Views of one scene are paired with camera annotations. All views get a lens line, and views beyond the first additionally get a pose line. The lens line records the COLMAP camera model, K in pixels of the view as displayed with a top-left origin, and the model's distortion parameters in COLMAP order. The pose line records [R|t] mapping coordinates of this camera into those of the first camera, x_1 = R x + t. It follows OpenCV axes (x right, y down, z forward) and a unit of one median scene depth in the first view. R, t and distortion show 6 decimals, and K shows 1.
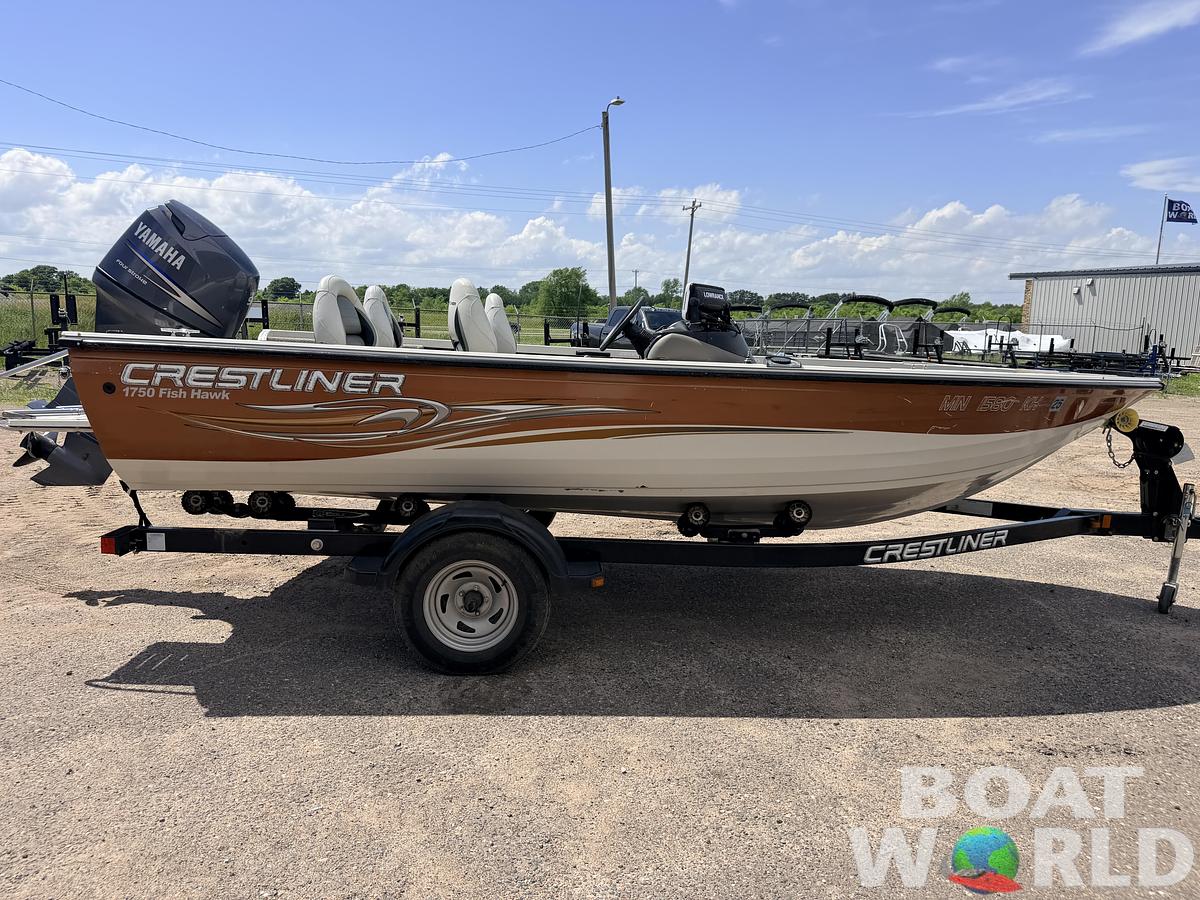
lens RADIAL K [[841.1, 0, 600.0], [0, 841.1, 450.0], [0, 0, 1]] dist [0.110563, -0.161102]
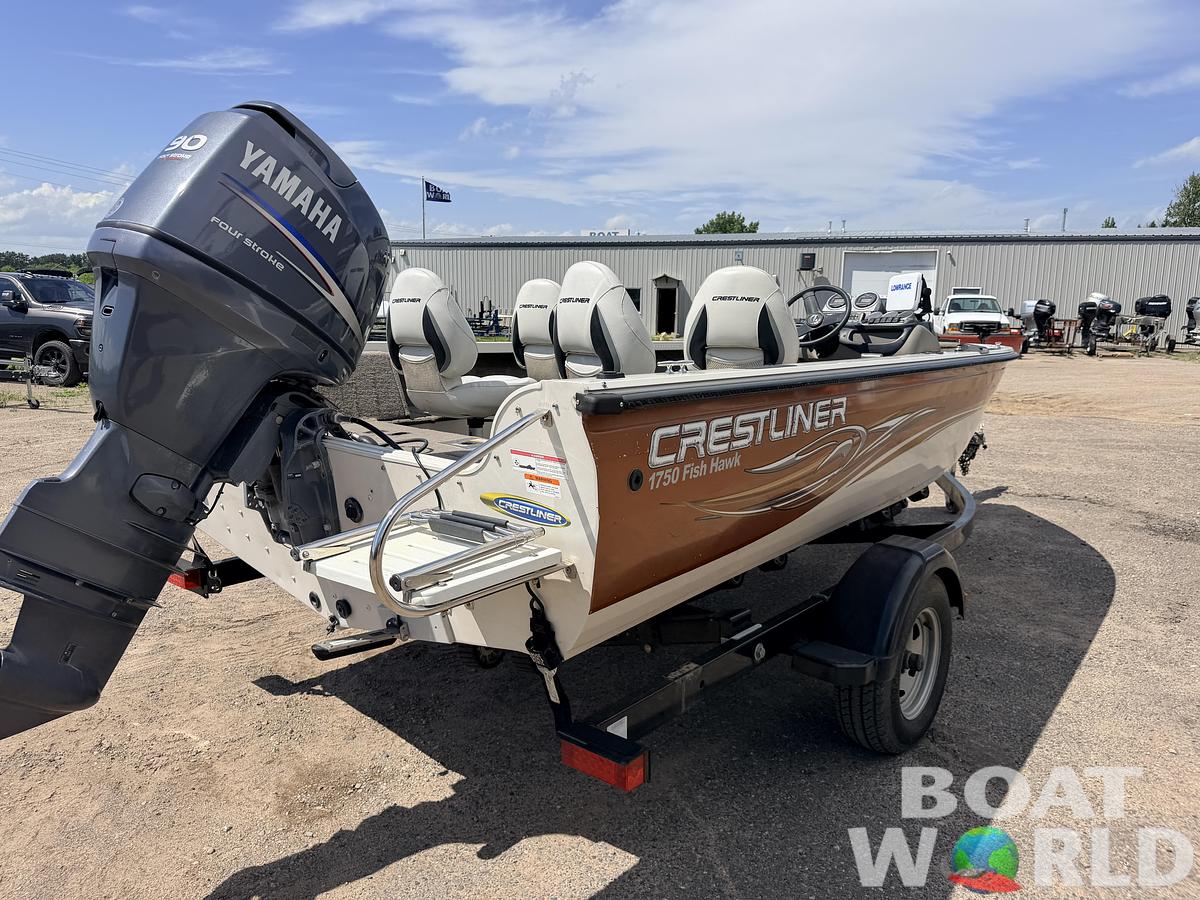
lens RADIAL K [[839.2, 0, 598.5], [0, 839.2, 442.3], [0, 0, 1]] dist [0.106065, -0.155463]
pose [[0.676132, -0.141297, 0.723105, -0.807872], [0.117471, 0.989558, 0.083523, -0.119081], [-0.727356, 0.028471, 0.685670, 0.551760]]
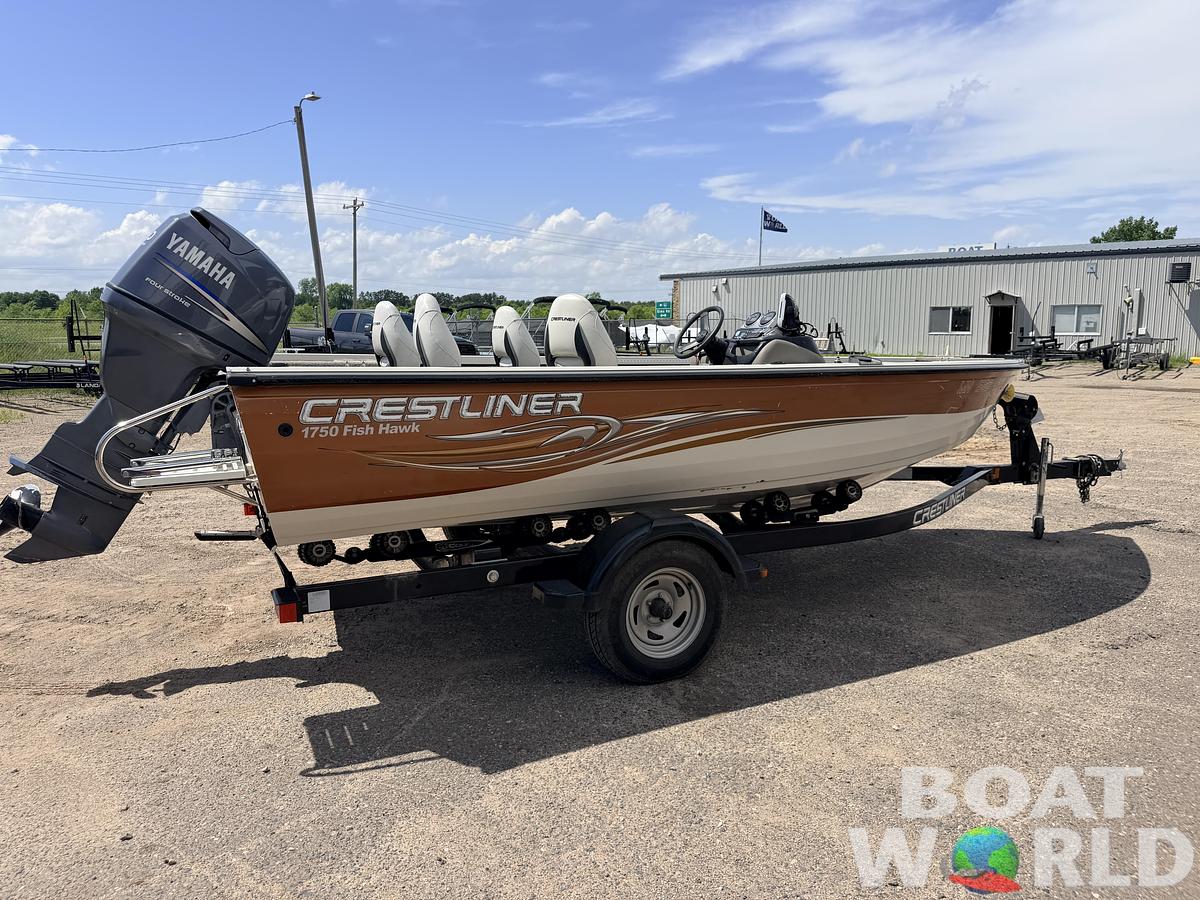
lens RADIAL K [[839.2, 0, 598.5], [0, 839.2, 442.3], [0, 0, 1]] dist [0.106065, -0.155463]
pose [[0.916095, -0.086965, 0.391416, -0.520595], [0.090149, 0.995875, 0.010273, -0.033823], [-0.390695, 0.025875, 0.920157, 0.074460]]
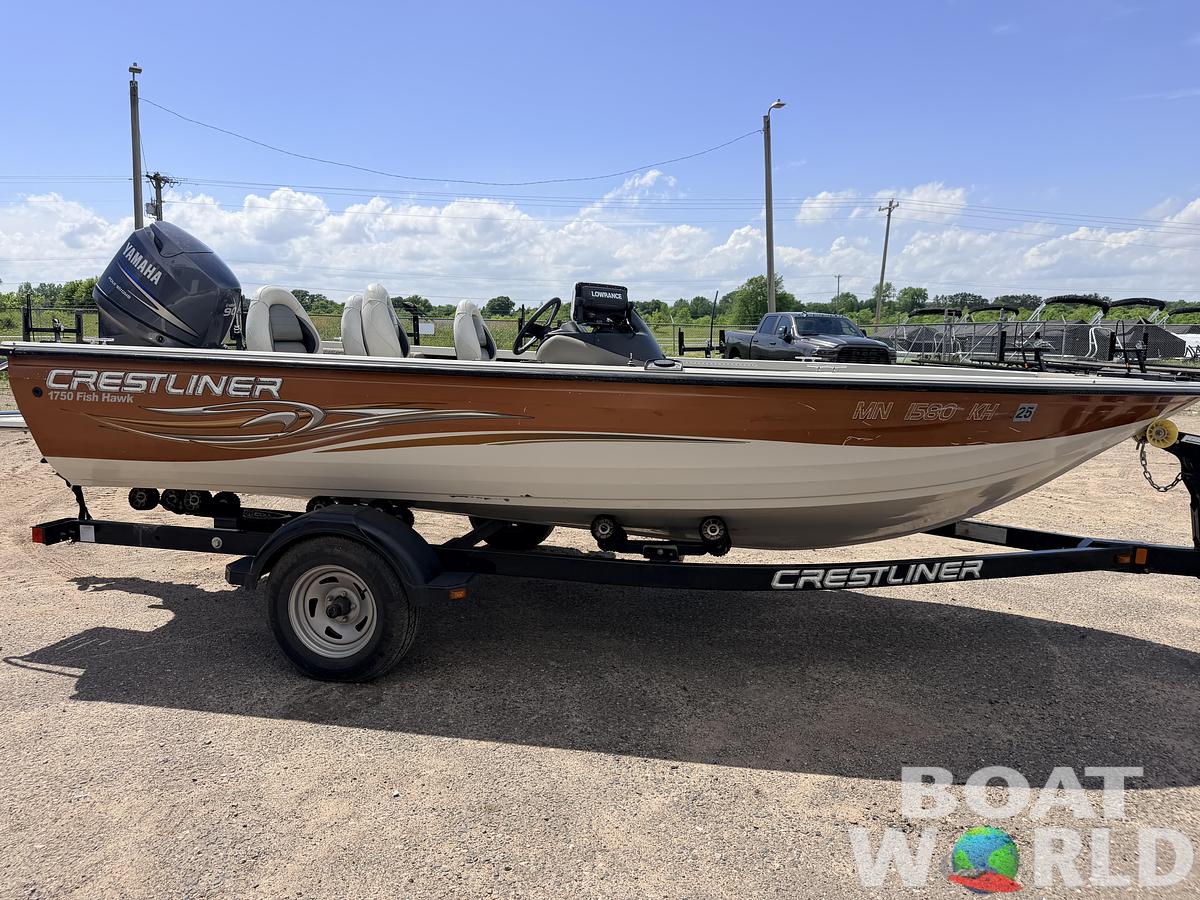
lens RADIAL K [[839.2, 0, 598.5], [0, 839.2, 442.3], [0, 0, 1]] dist [0.106065, -0.155463]
pose [[0.971137, 0.014093, -0.238107, 0.327797], [-0.019165, 0.999636, -0.019001, -0.000416], [0.237752, 0.023016, 0.971053, 0.088770]]
